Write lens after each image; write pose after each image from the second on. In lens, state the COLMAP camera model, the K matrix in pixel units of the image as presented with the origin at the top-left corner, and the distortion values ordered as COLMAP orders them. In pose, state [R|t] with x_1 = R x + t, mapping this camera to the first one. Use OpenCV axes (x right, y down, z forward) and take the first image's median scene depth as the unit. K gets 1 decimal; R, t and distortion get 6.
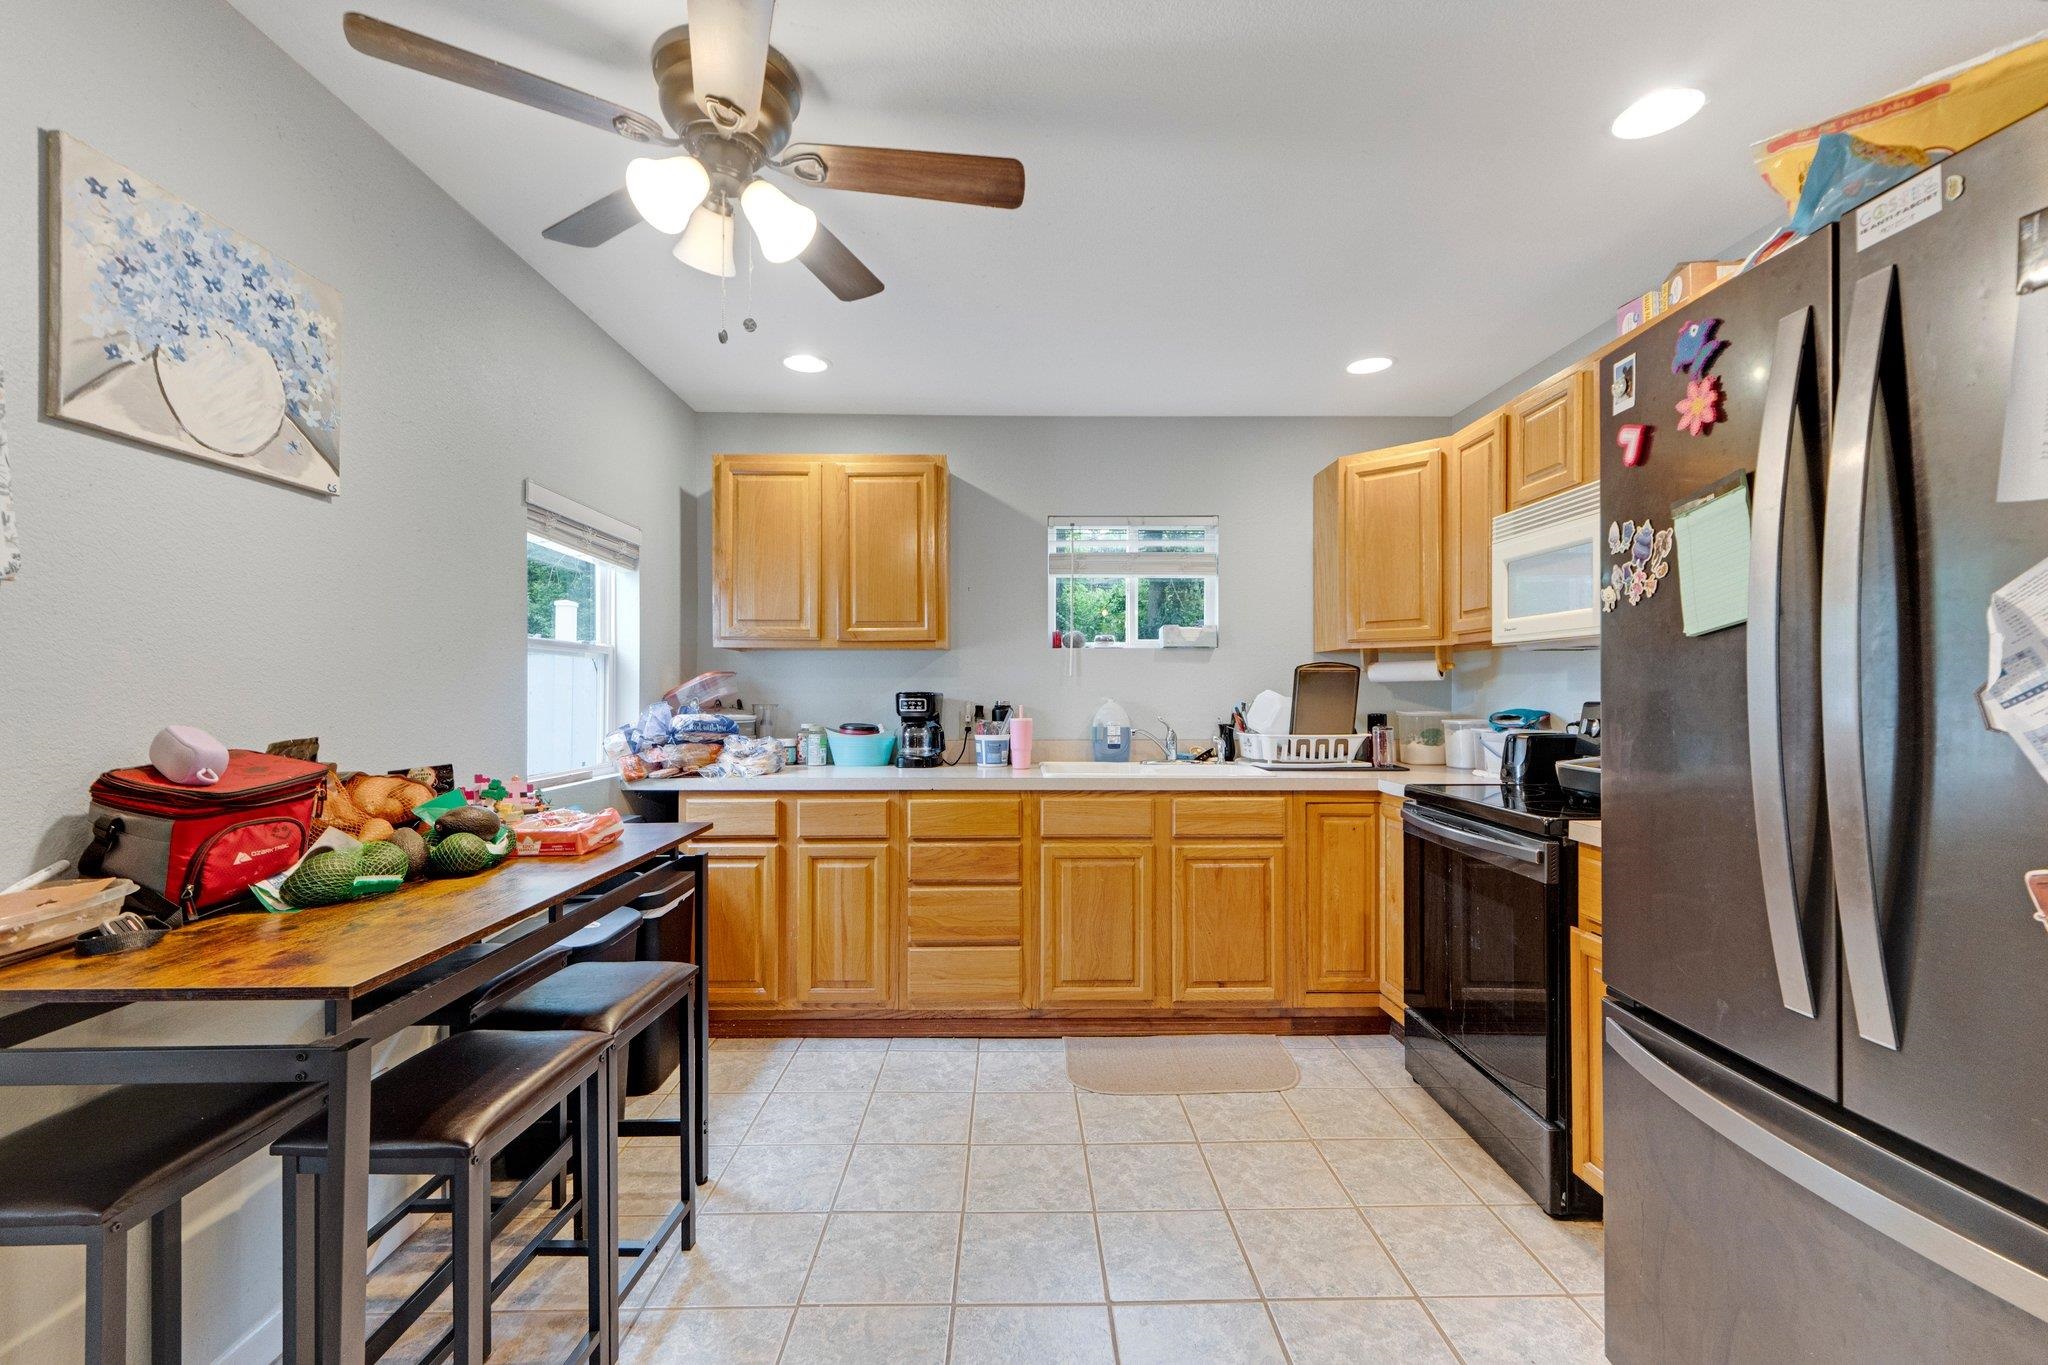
lens RADIAL K [[887.5, 0, 1054.8], [0, 887.5, 676.7], [0, 0, 1]] dist [-0.000929, -0.007084]
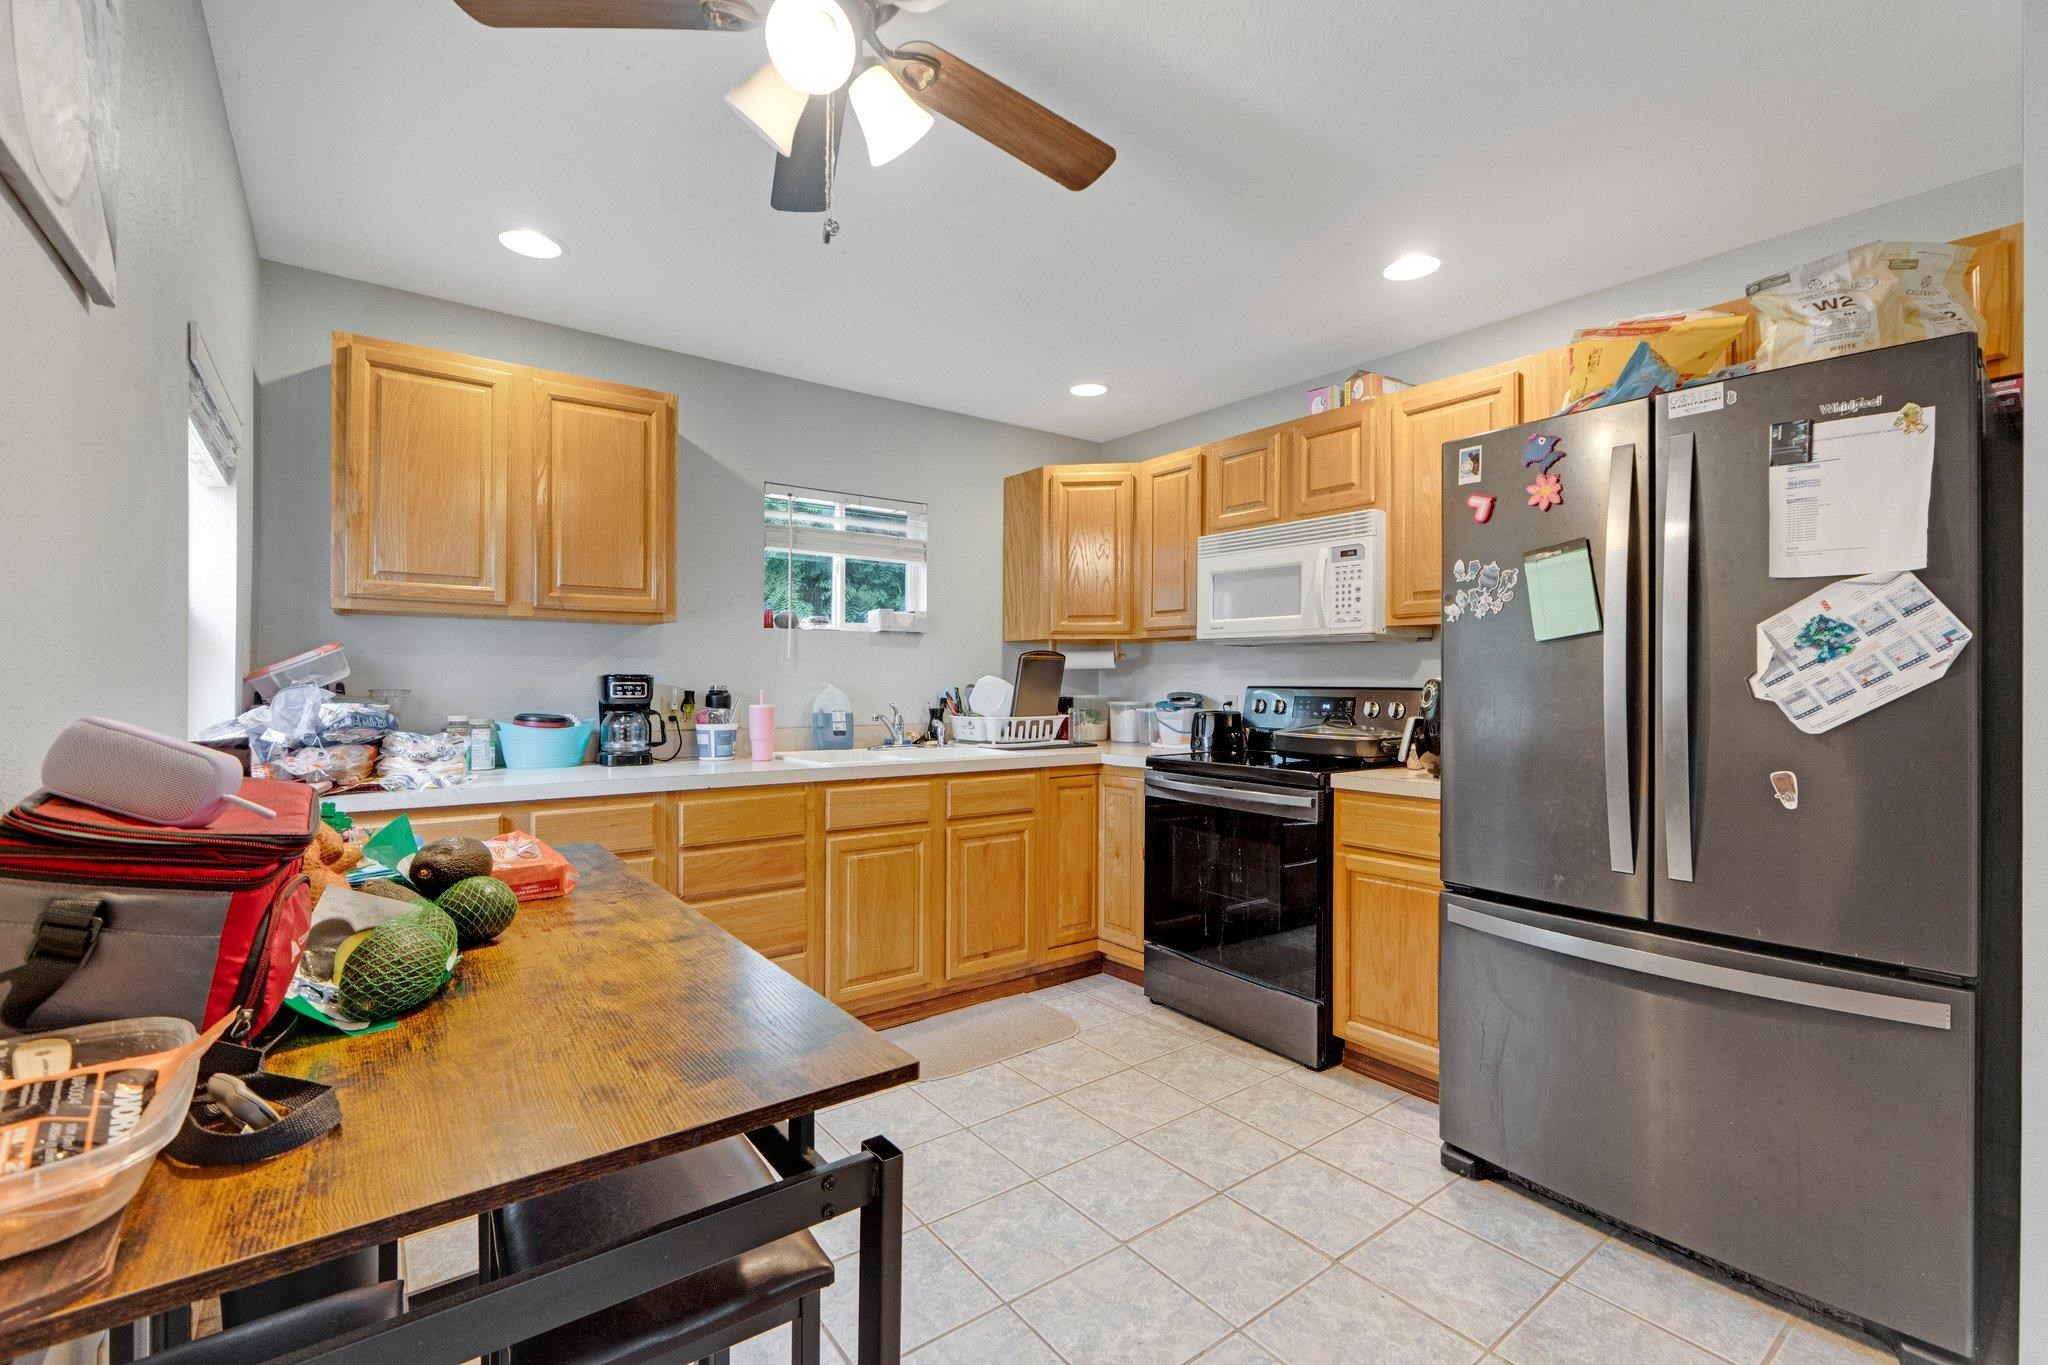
lens RADIAL K [[887.5, 0, 1054.8], [0, 887.5, 676.7], [0, 0, 1]] dist [-0.000929, -0.007084]
pose [[0.806005, 0.007122, 0.591867, -0.371556], [-0.015638, 0.999835, 0.009265, 0.006264], [-0.591703, -0.016723, 0.805983, 0.110816]]
